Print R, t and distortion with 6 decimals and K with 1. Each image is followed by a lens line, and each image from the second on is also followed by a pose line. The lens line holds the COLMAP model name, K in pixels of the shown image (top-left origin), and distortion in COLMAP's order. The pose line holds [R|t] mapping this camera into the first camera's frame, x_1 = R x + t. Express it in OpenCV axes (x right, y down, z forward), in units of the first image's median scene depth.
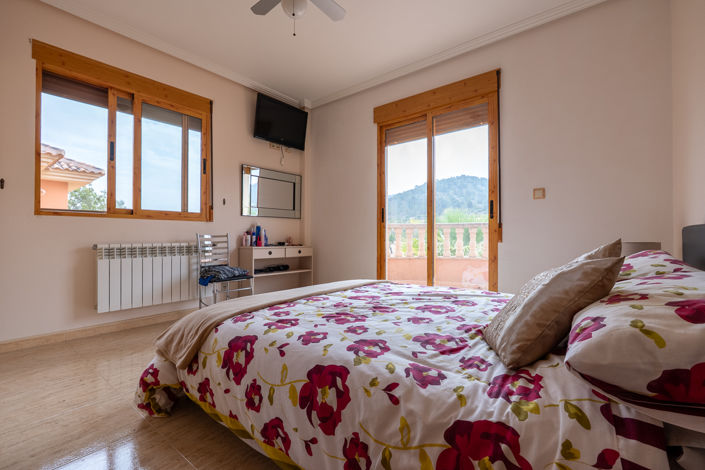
lens RADIAL K [[312.8, 0, 354.9], [0, 312.8, 234.9], [0, 0, 1]] dist [0.000382, 0.000321]
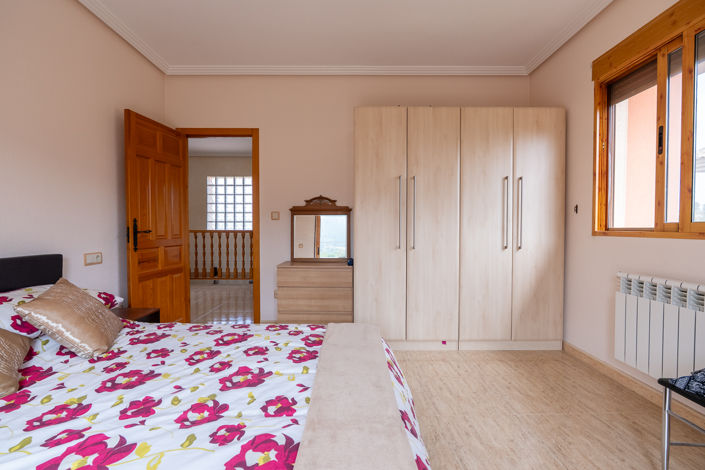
lens RADIAL K [[312.8, 0, 354.9], [0, 312.8, 234.9], [0, 0, 1]] dist [0.000382, 0.000321]
pose [[-0.774188, 0.011632, -0.632849, 0.134624], [0.004677, 0.999909, 0.012656, -0.053408], [0.632939, 0.006838, -0.774172, 0.829839]]
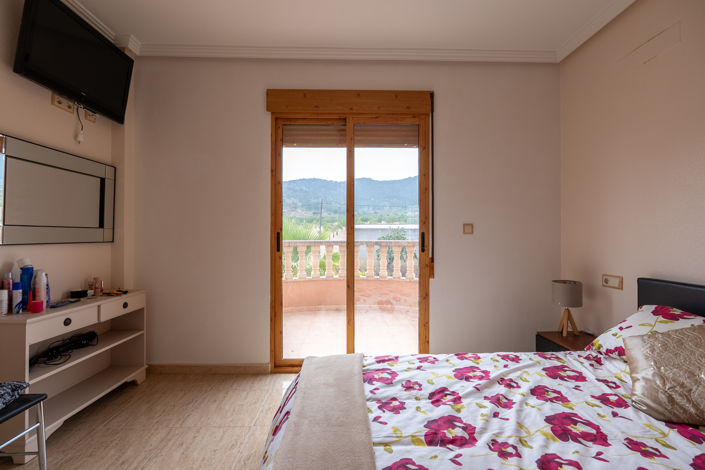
lens RADIAL K [[312.8, 0, 354.9], [0, 312.8, 234.9], [0, 0, 1]] dist [0.000382, 0.000321]
pose [[0.765898, 0.004058, 0.642949, -0.239513], [-0.005844, 0.999983, 0.000650, -0.080120], [-0.642935, -0.004255, 0.765909, 0.334595]]
